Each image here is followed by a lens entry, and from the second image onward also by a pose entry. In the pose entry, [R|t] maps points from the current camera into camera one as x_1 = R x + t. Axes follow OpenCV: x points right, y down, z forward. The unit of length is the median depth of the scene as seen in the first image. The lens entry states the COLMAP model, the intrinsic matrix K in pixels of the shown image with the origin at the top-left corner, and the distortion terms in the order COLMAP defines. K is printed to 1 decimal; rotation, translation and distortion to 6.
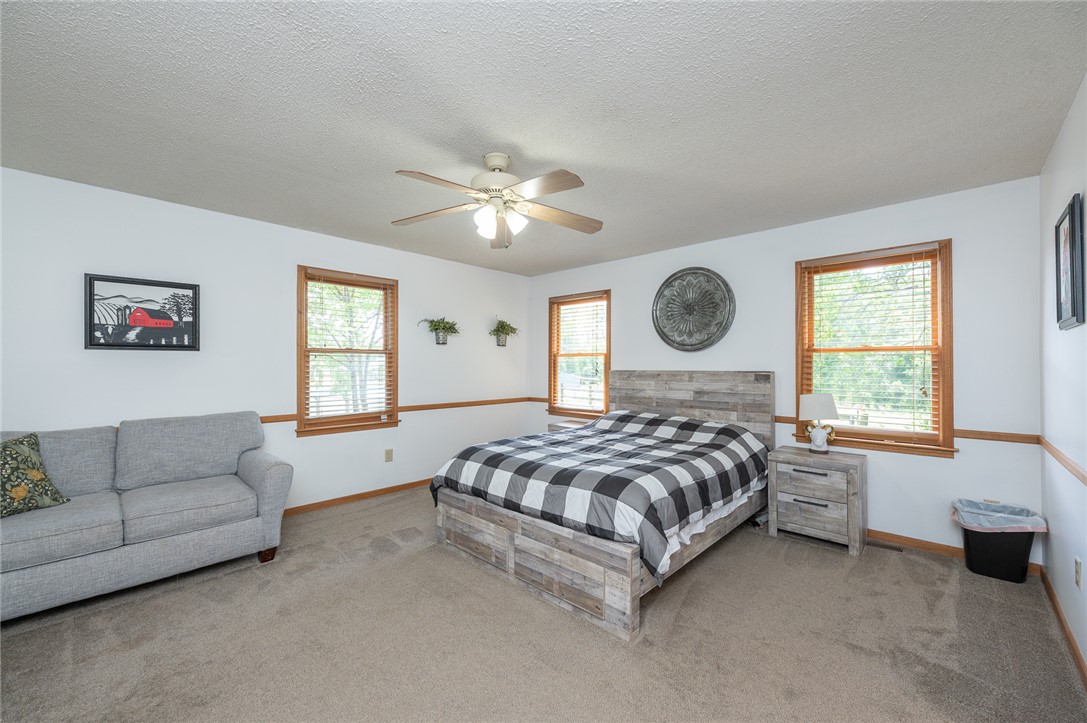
lens RADIAL K [[443.0, 0, 541.3], [0, 443.0, 371.4], [0, 0, 1]] dist [-0.000194, 0.000562]
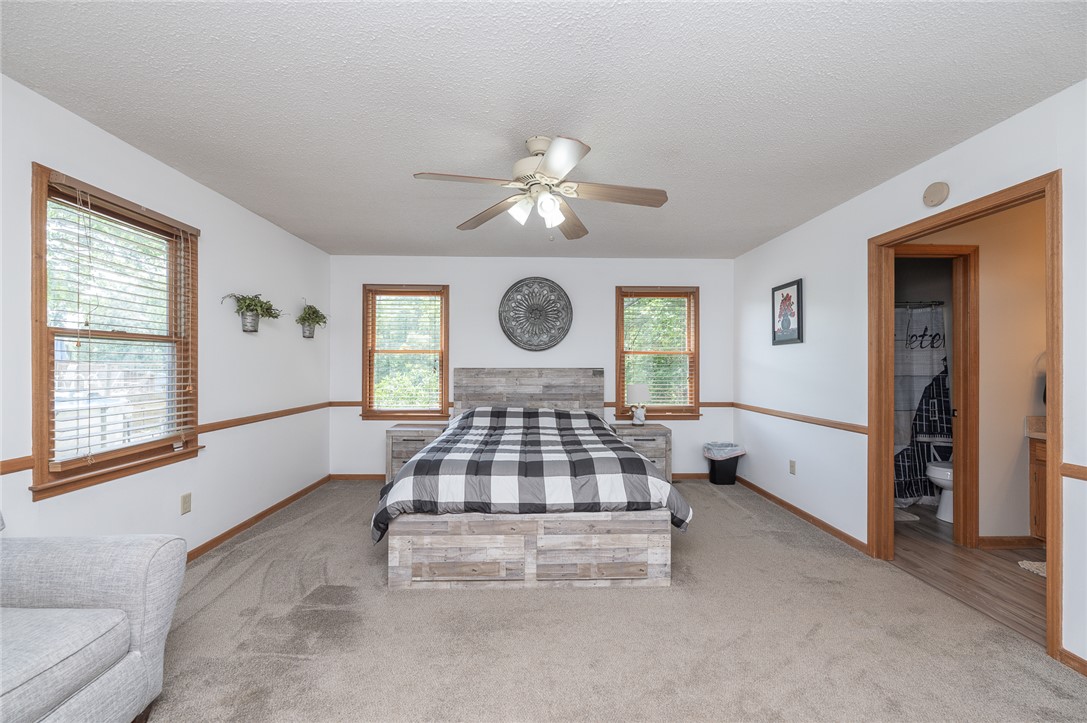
lens RADIAL K [[443.0, 0, 551.0], [0, 443.0, 368.8], [0, 0, 1]] dist [-0.000194, 0.000562]
pose [[0.684783, -0.006259, 0.728720, -0.513447], [0.007534, 0.999970, 0.001509, -0.000492], [-0.728708, 0.004457, 0.684810, 0.216249]]
